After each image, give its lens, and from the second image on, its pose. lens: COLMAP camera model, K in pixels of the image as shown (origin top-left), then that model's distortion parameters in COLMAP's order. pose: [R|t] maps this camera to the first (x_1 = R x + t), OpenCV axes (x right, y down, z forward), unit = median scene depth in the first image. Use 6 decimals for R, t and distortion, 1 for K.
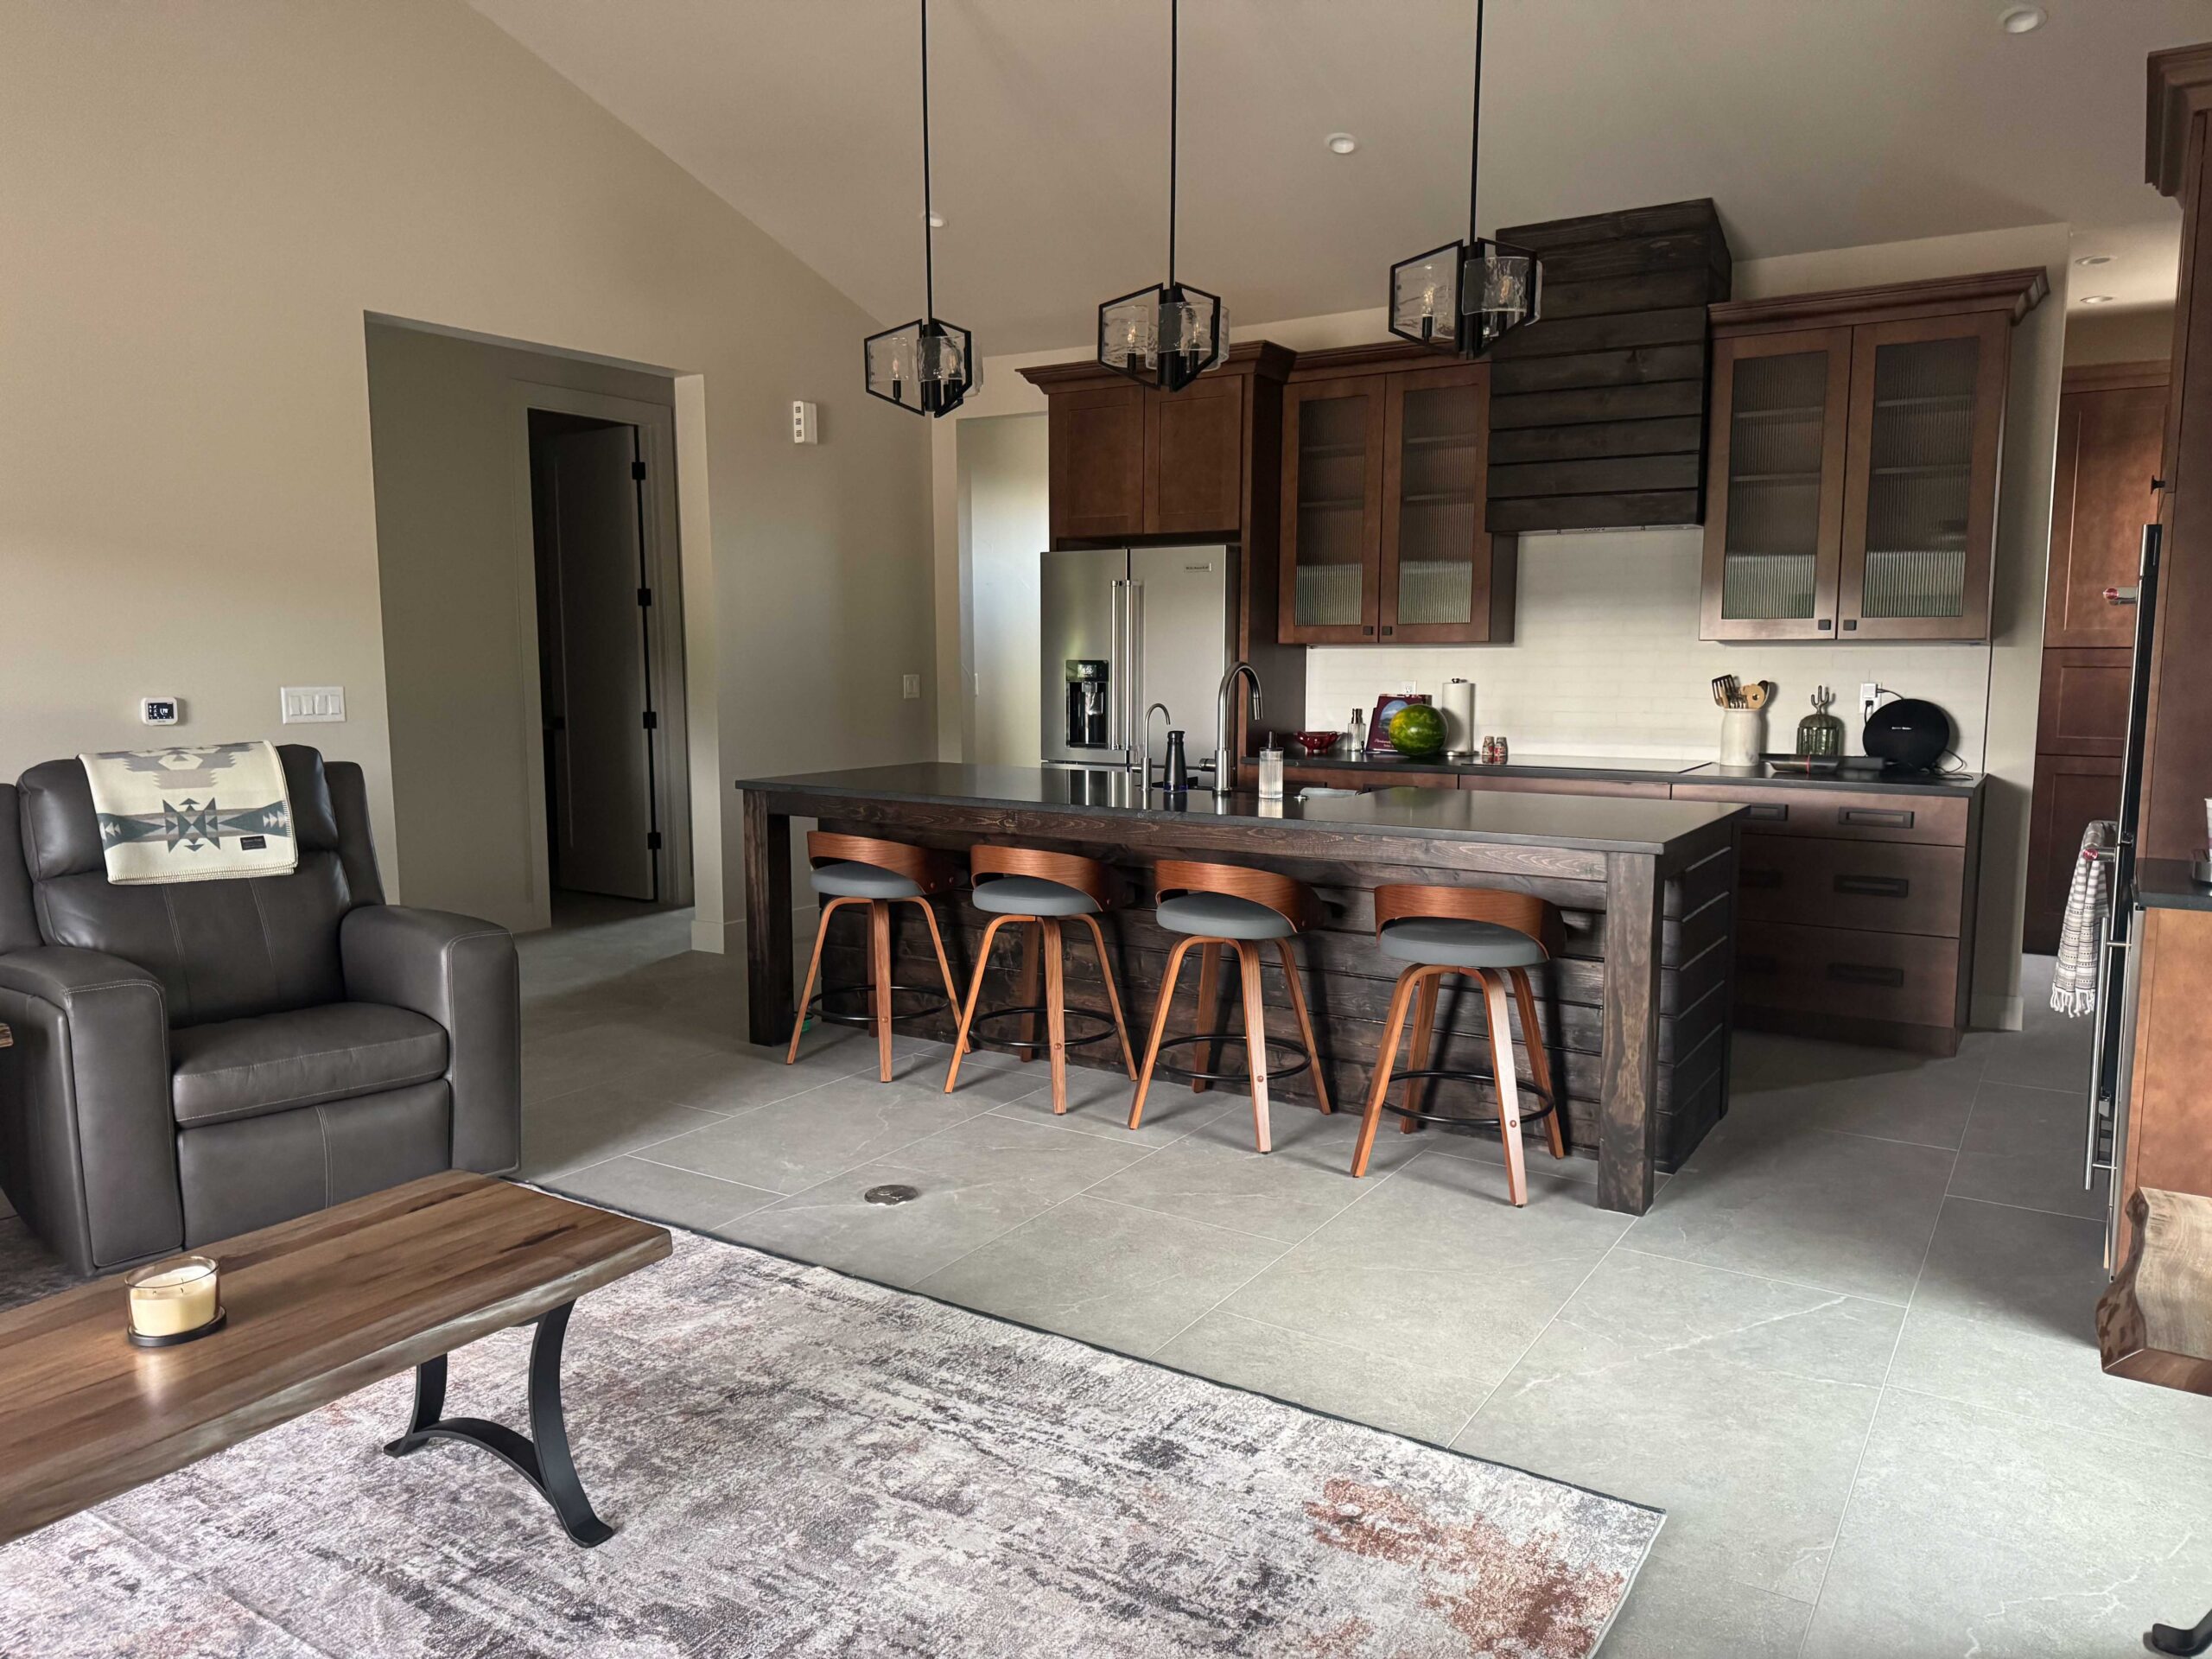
lens RADIAL K [[1594.1, 0, 1108.6], [0, 1594.1, 835.4], [0, 0, 1]] dist [-0.015071, -0.007503]
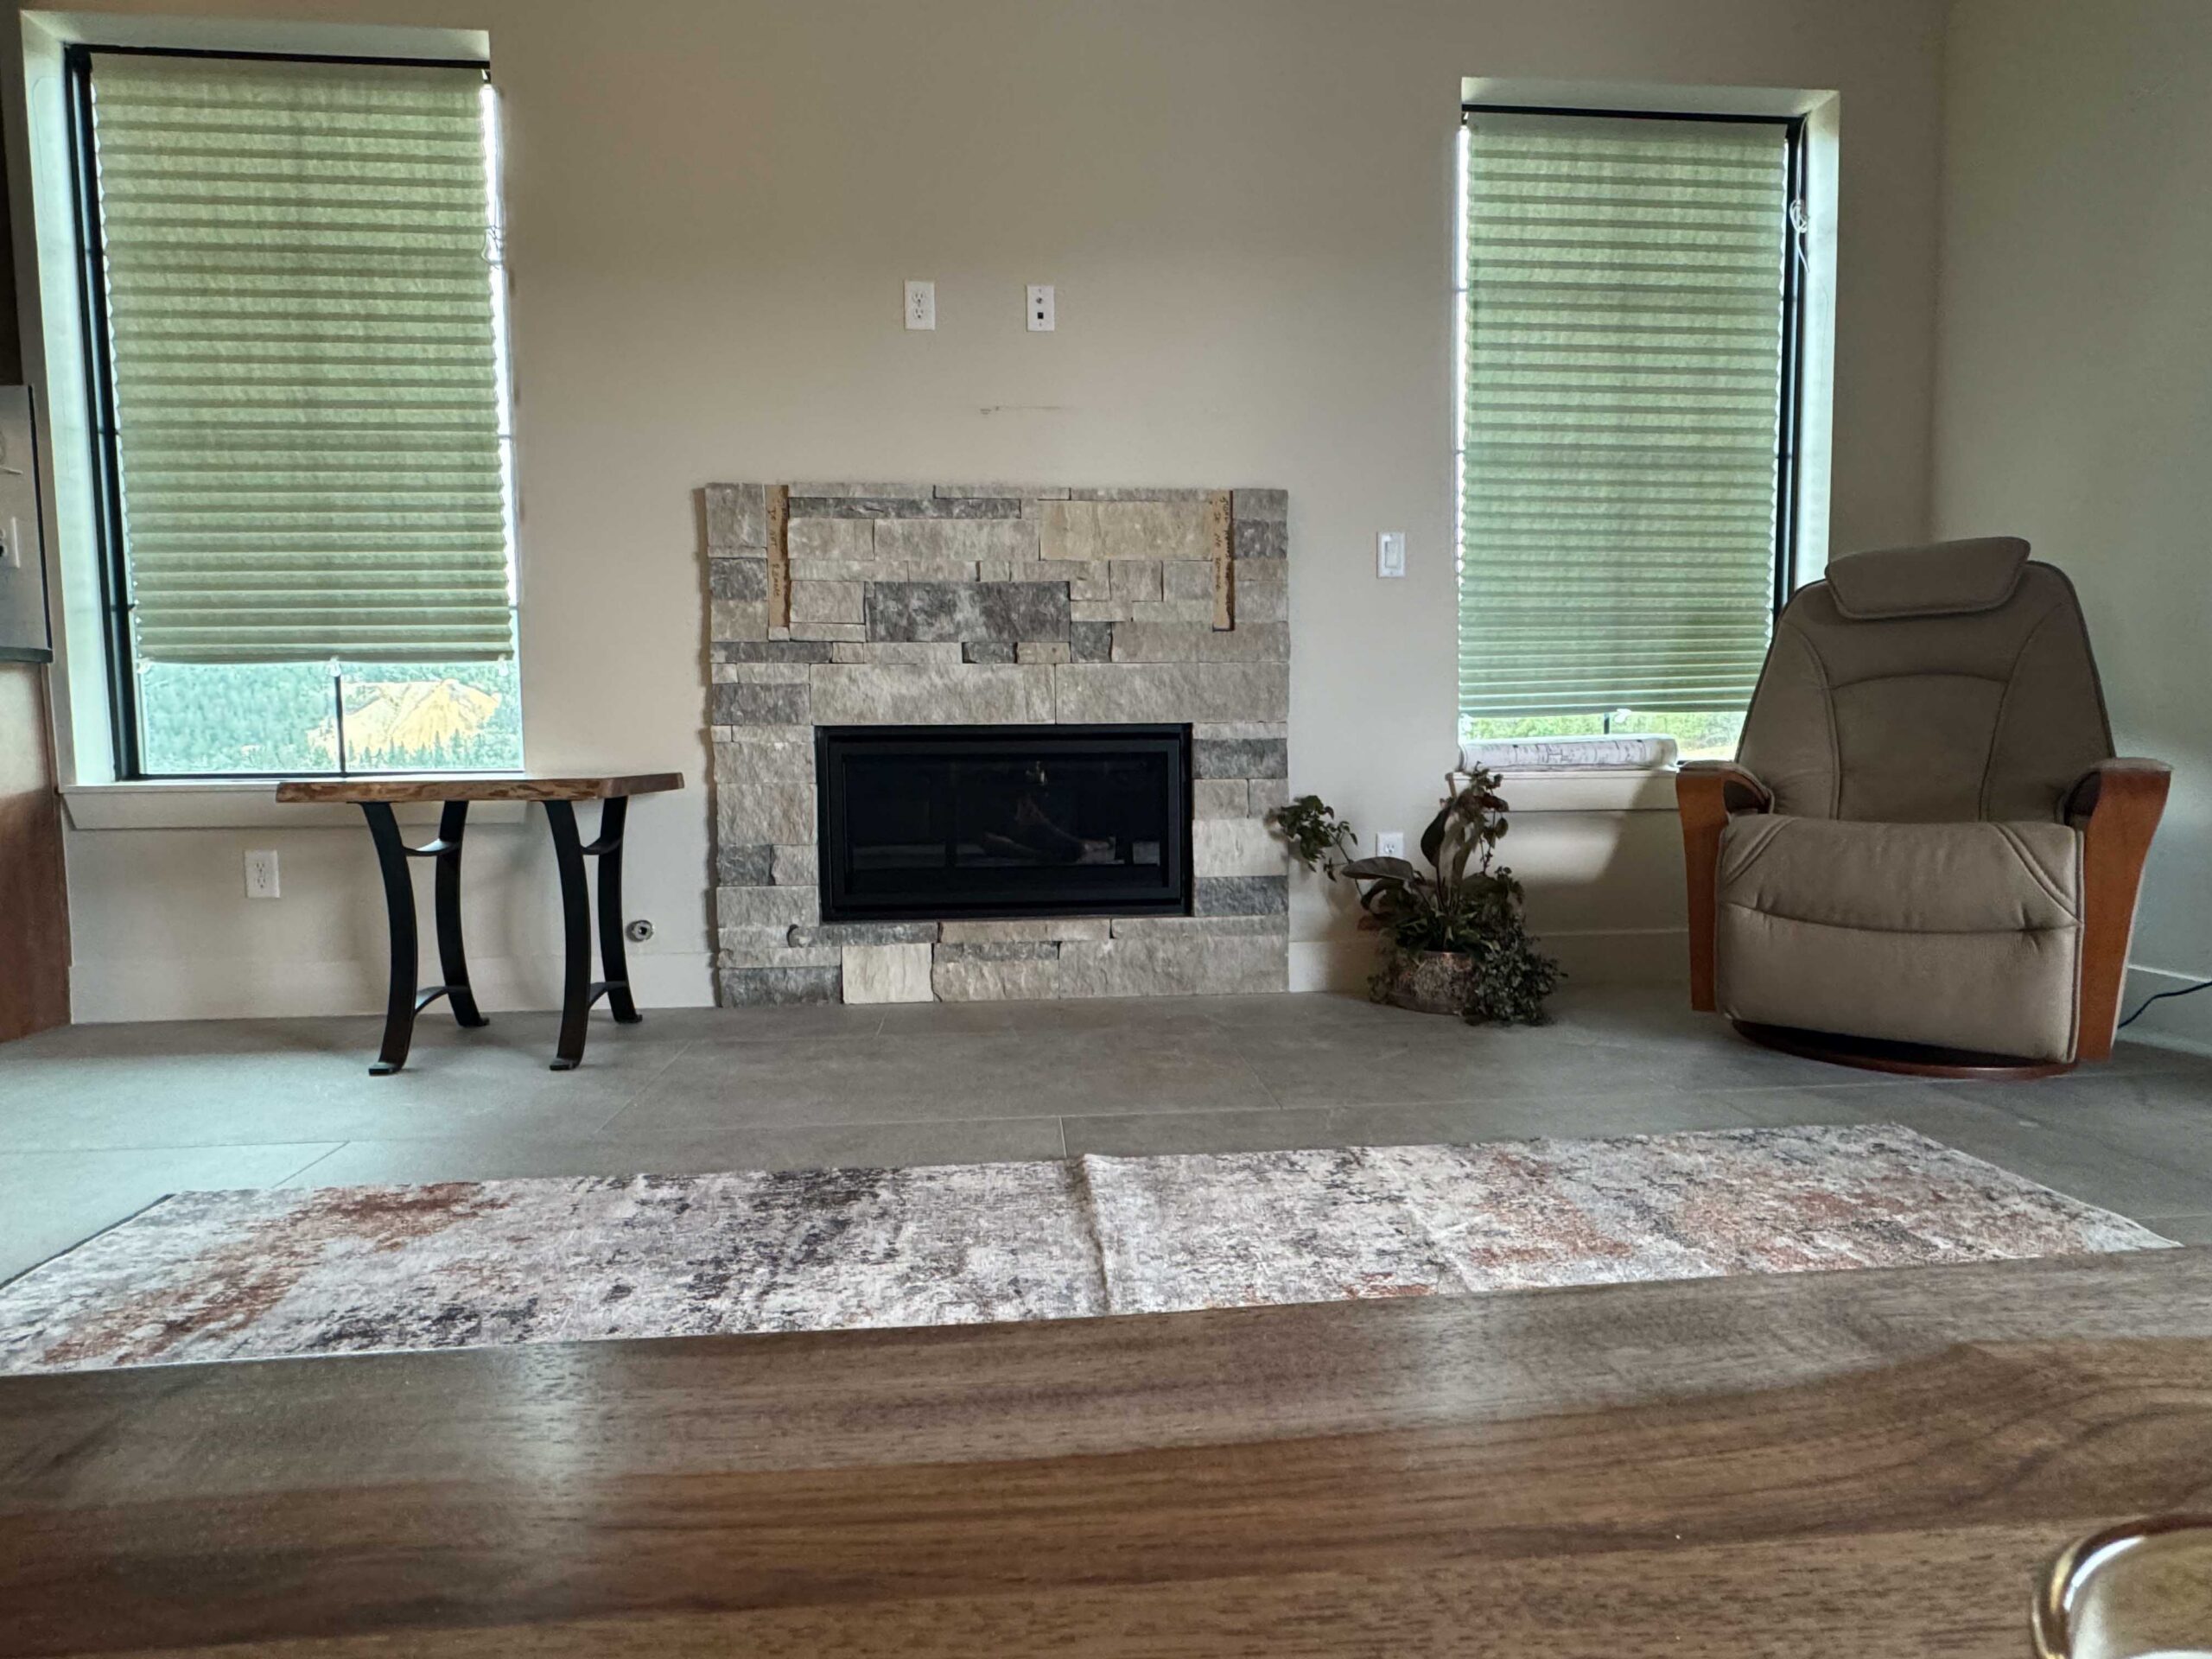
lens RADIAL K [[1111.3, 0, 1107.7], [0, 1111.3, 826.8], [0, 0, 1]] dist [-0.003882, 0.000569]
pose [[-0.615524, -0.058417, 0.785950, -0.506808], [0.101982, 0.982961, 0.152928, 0.172208], [-0.781492, 0.174284, -0.599079, 0.941887]]
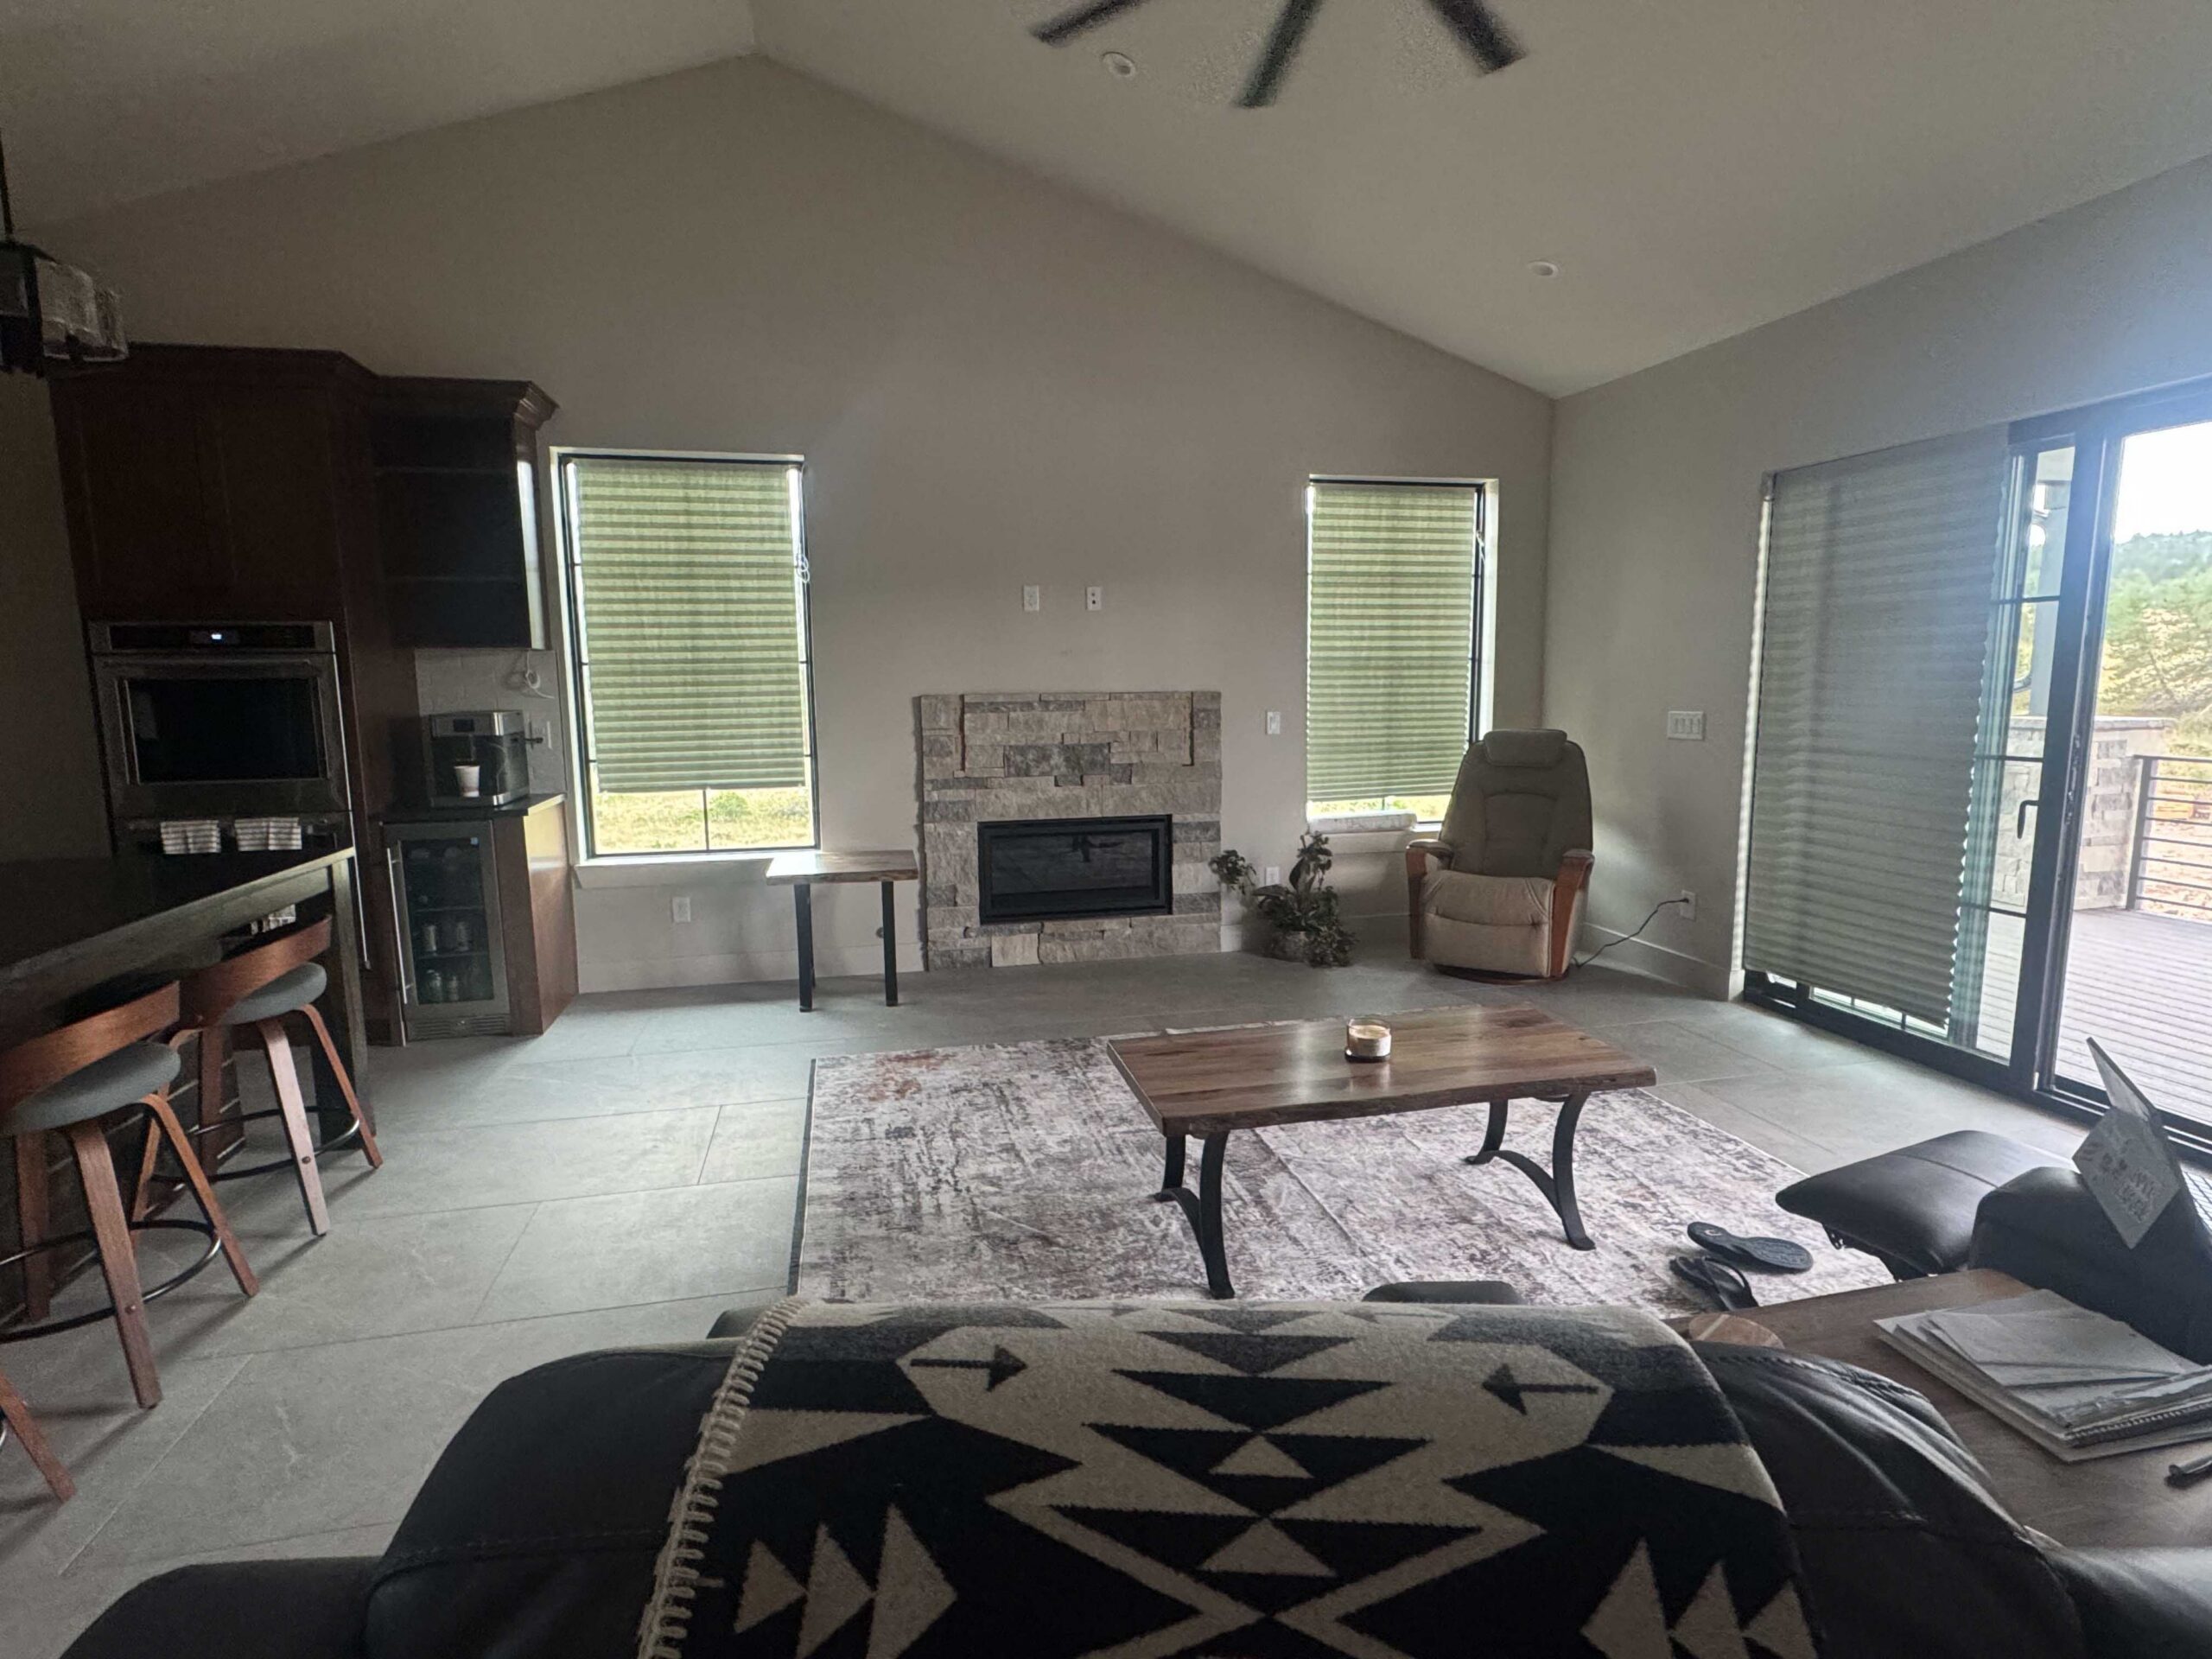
lens RADIAL K [[1111.3, 0, 1109.3], [0, 1111.3, 825.5], [0, 0, 1]] dist [-0.003882, 0.000569]
pose [[-0.719741, -0.095201, 0.687684, -1.088332], [0.088577, 0.969865, 0.226971, -0.249049], [-0.688569, 0.224273, -0.689619, 1.793884]]
